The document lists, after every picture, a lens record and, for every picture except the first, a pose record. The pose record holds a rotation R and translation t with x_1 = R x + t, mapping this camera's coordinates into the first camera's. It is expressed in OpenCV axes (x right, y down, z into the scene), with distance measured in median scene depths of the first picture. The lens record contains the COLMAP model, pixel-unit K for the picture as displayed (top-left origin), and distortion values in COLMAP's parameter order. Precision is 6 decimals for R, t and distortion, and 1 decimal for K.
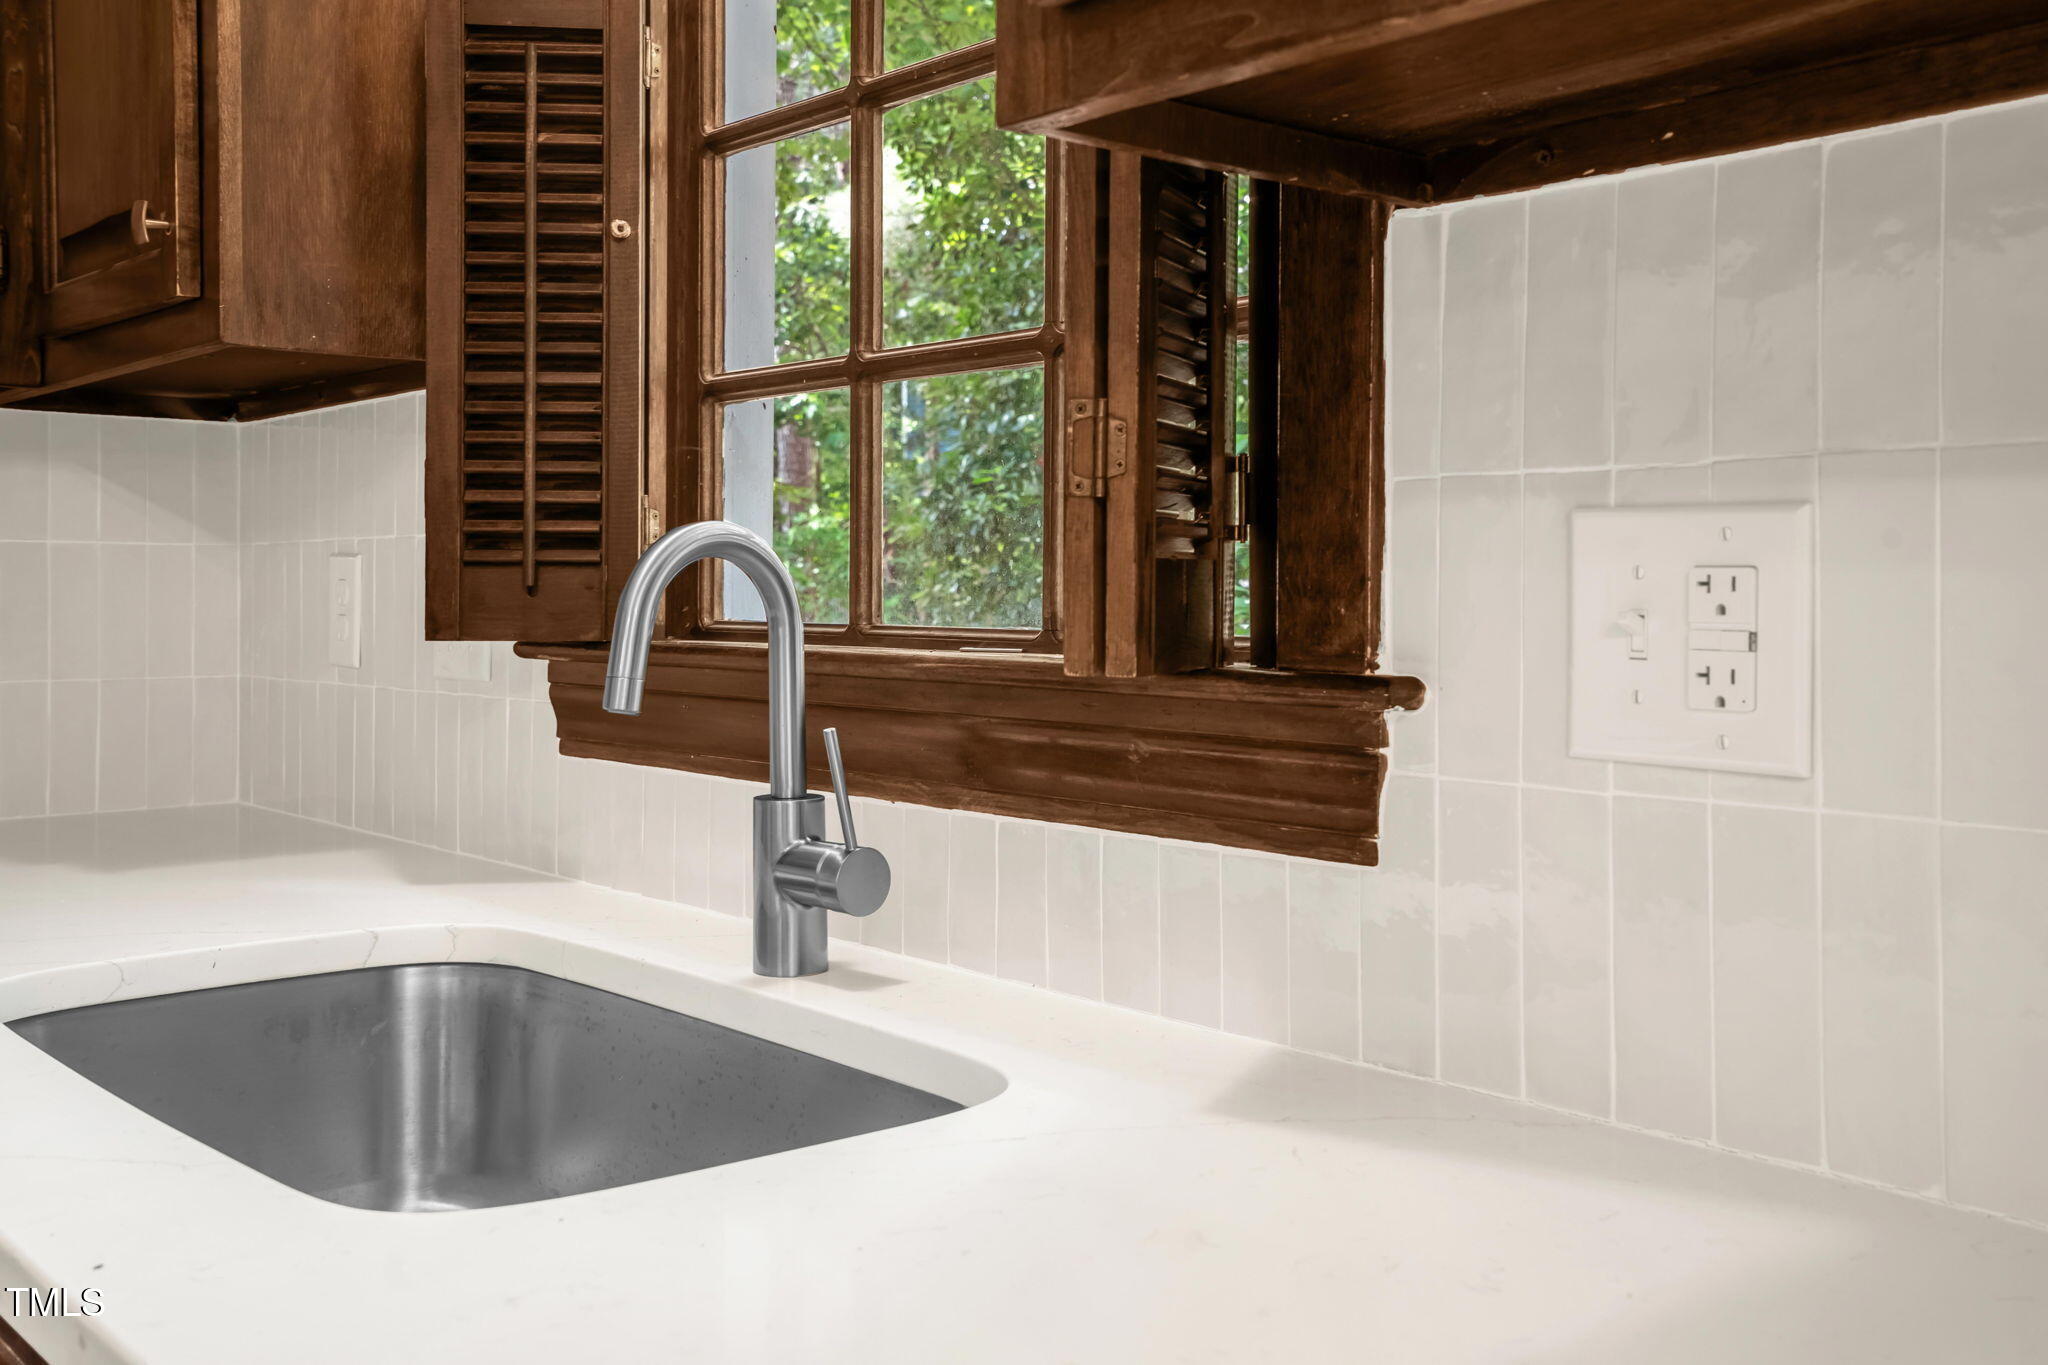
lens RADIAL K [[1911.1, 0, 1022.2], [0, 1911.1, 609.2], [0, 0, 1]] dist [-0.000119, 0.002074]
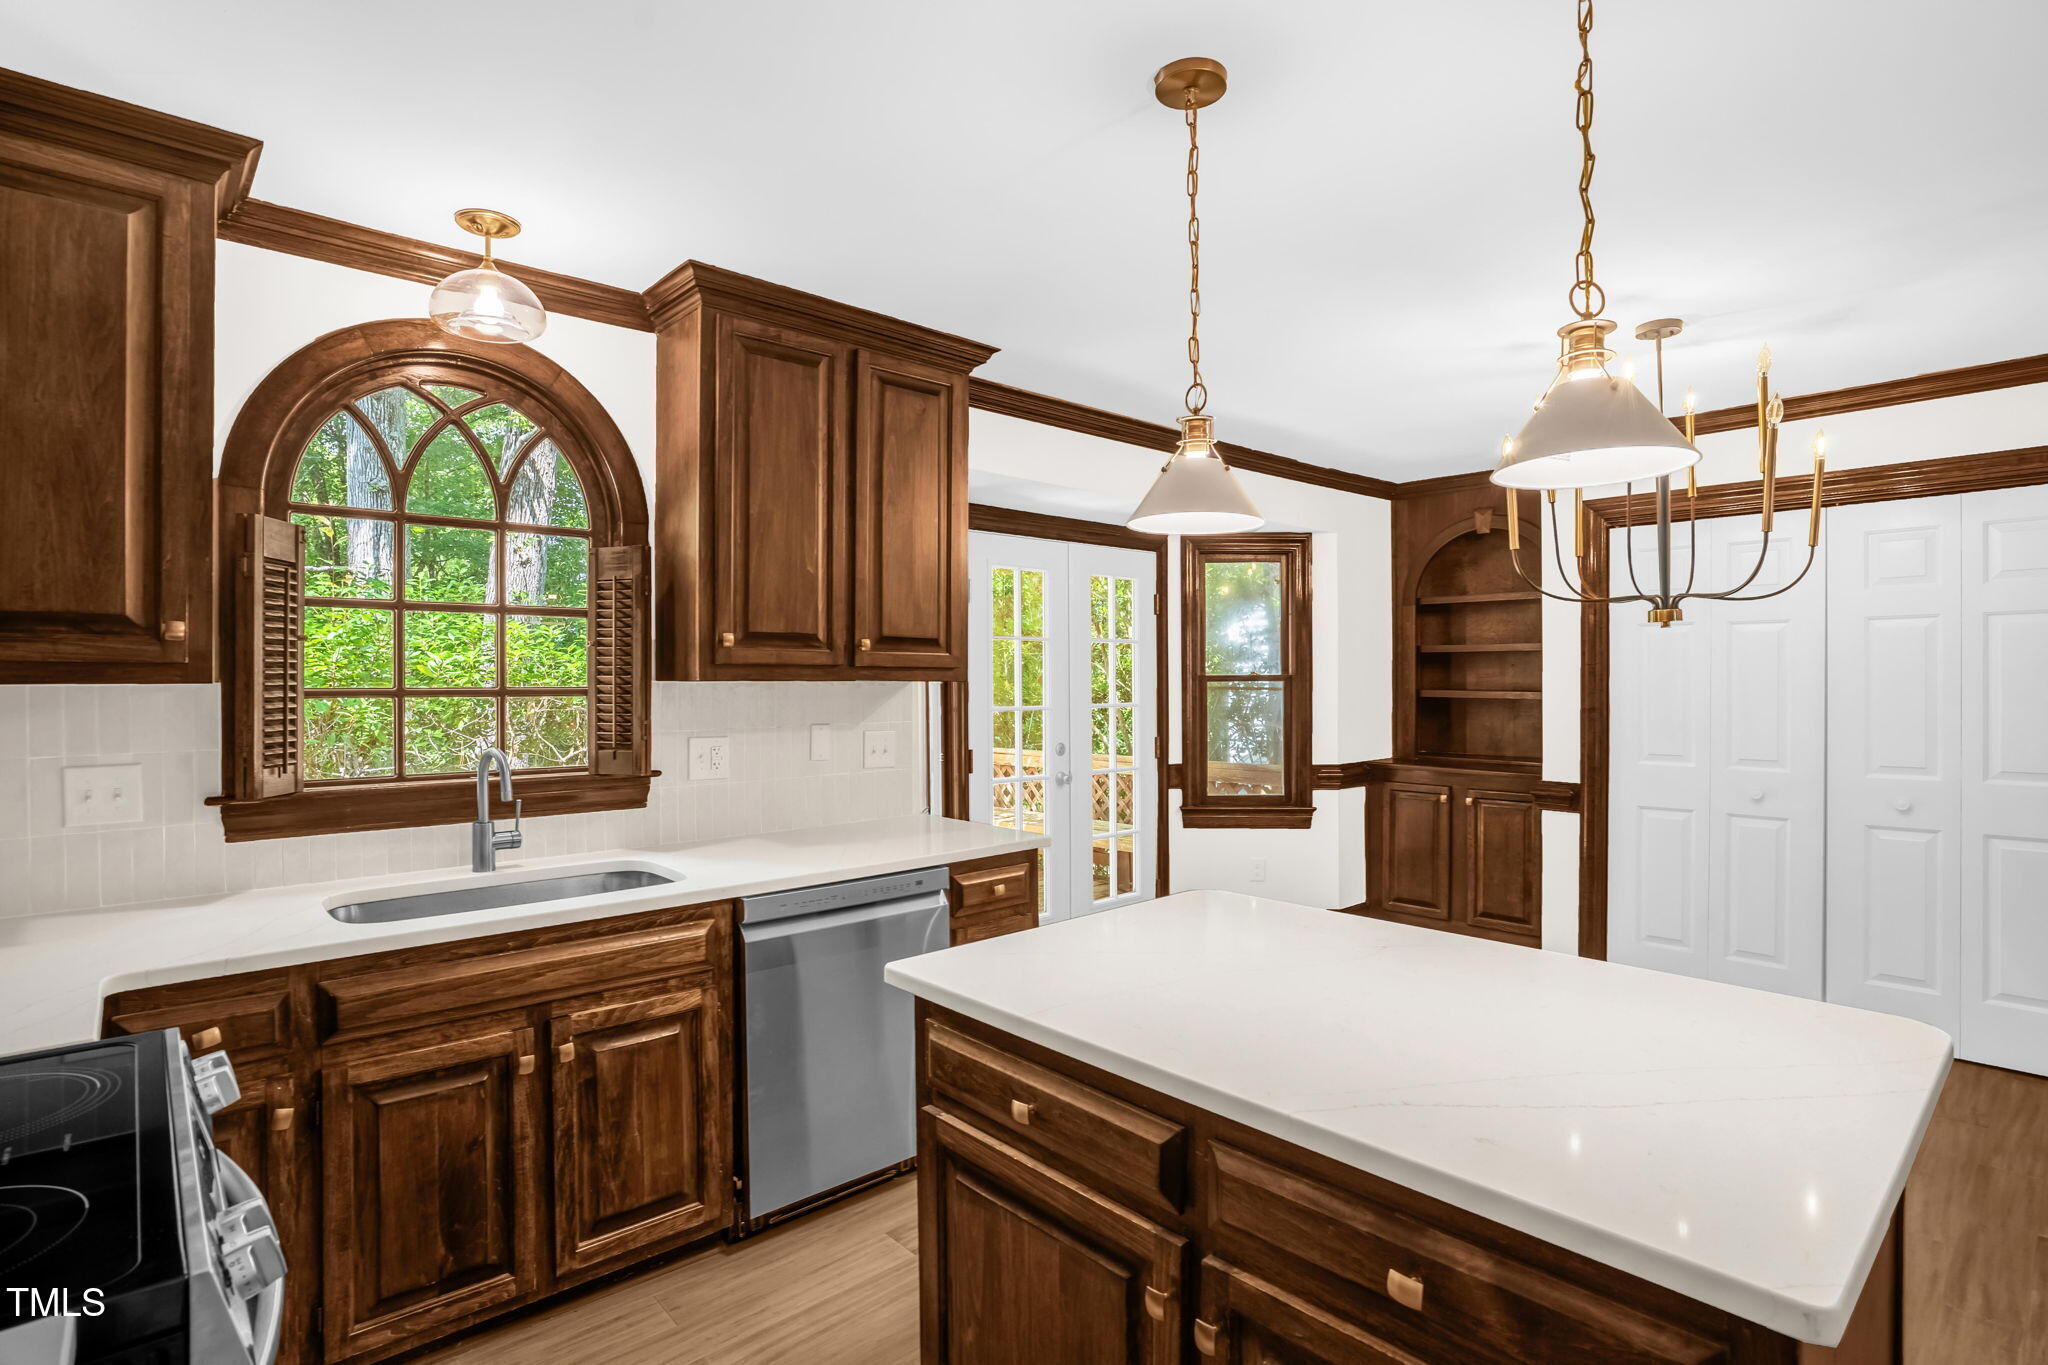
lens RADIAL K [[1006.9, 0, 1078.4], [0, 1006.9, 688.7], [0, 0, 1]] dist [0.002010, 0.000906]
pose [[-0.055970, -0.005393, 0.998418, -1.910473], [0.009349, 0.999939, 0.005926, -0.142951], [-0.998389, 0.009666, -0.055917, -0.009341]]
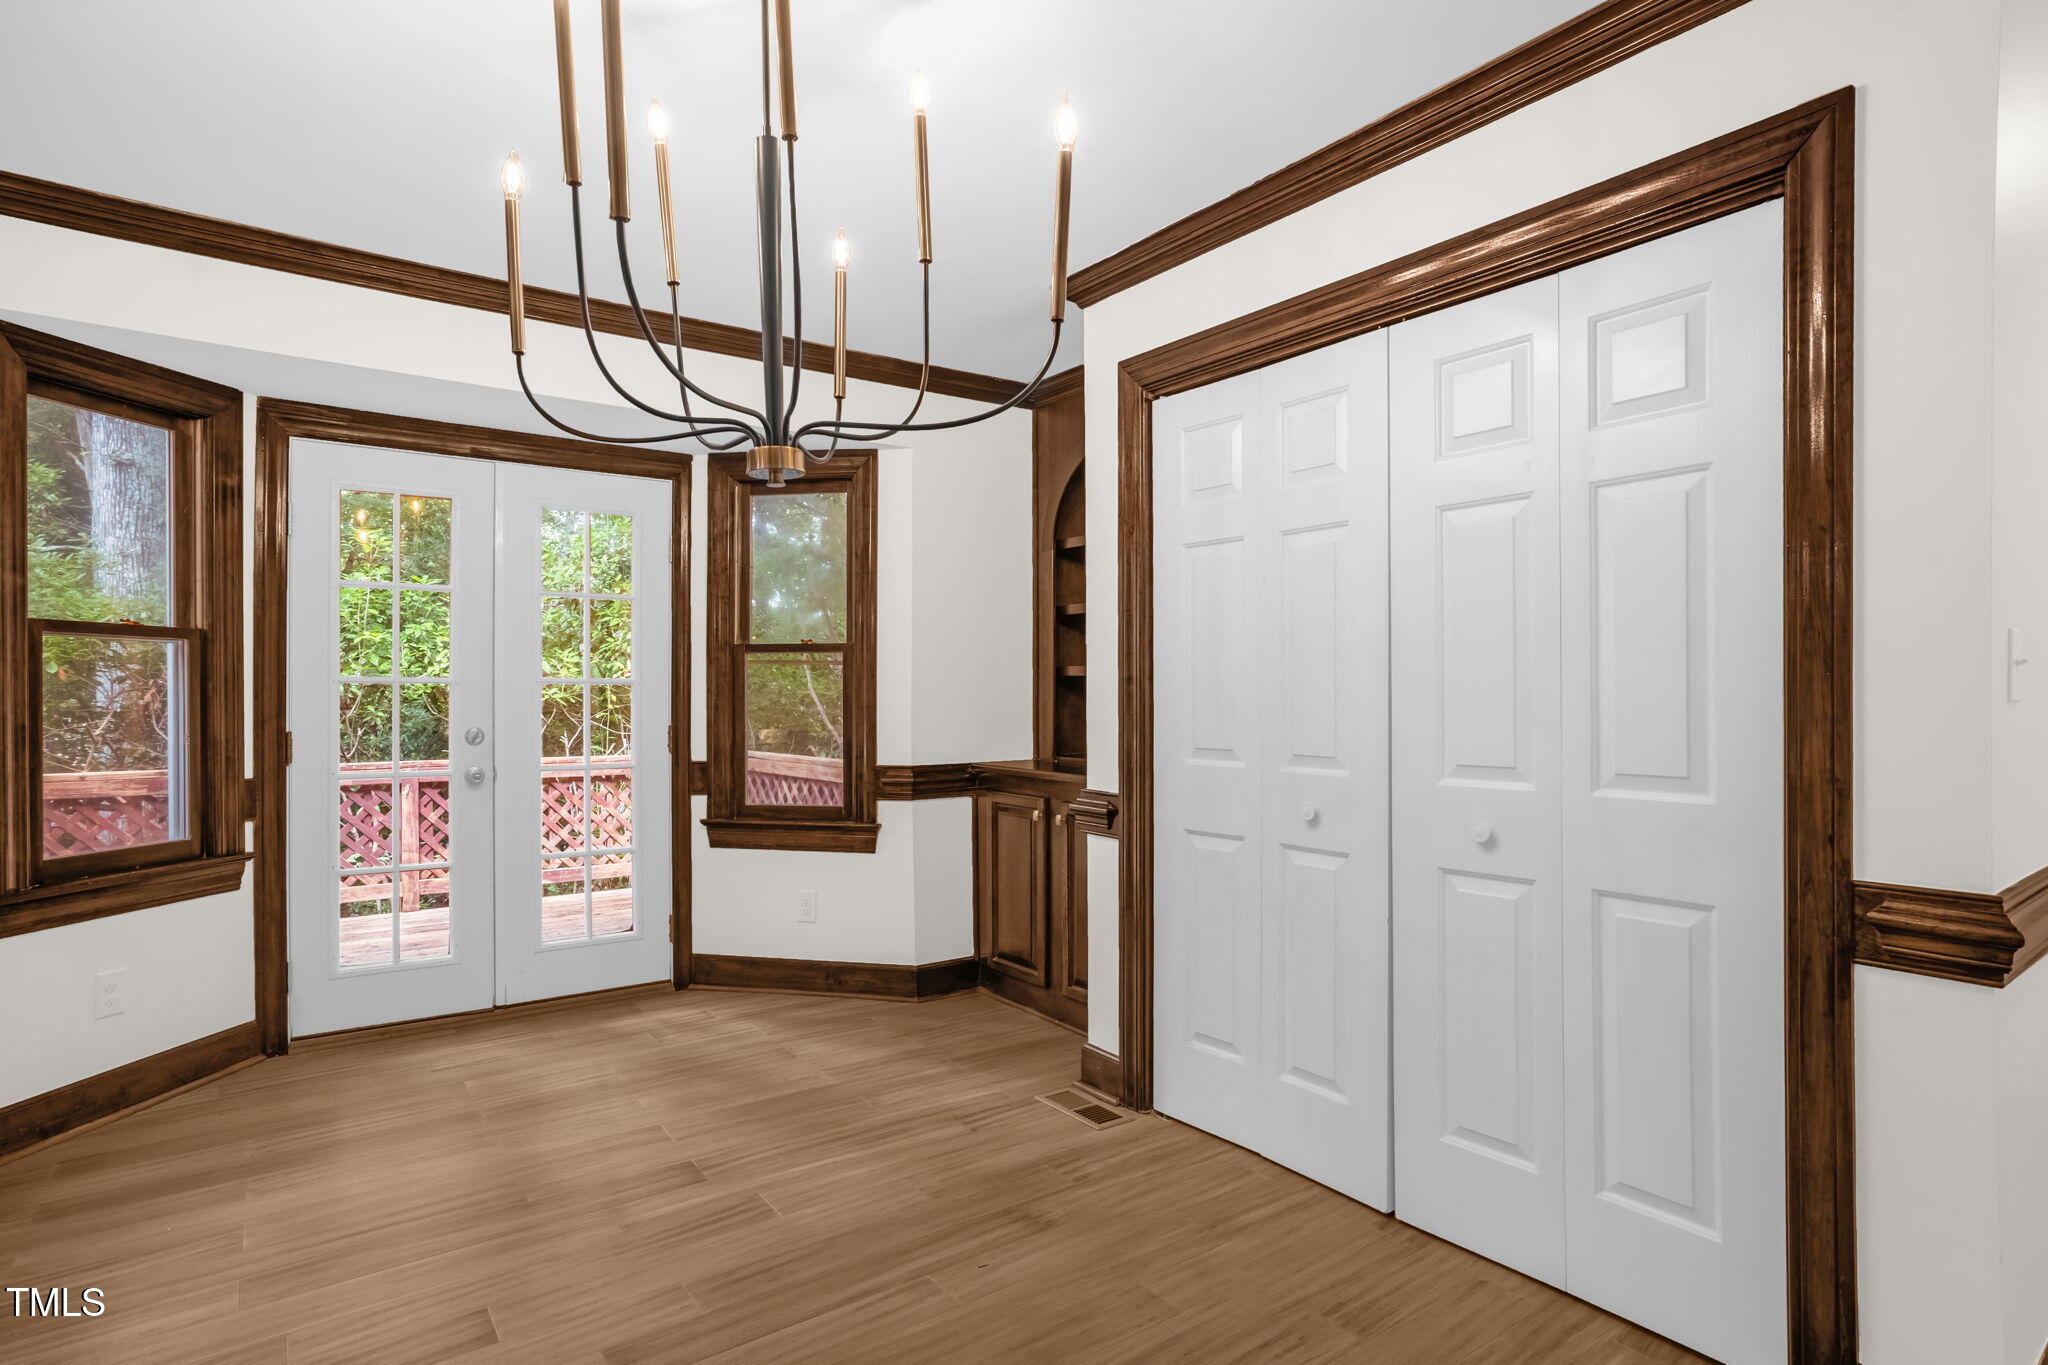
lens RADIAL K [[1049.3, 0, 1026.9], [0, 1049.3, 704.4], [0, 0, 1]] dist [-0.005226, -0.000278]
pose [[0.082167, -0.003501, 0.996612, -1.005243], [0.003036, 0.999990, 0.003262, -0.001413], [-0.996614, 0.002758, 0.082177, -1.762024]]
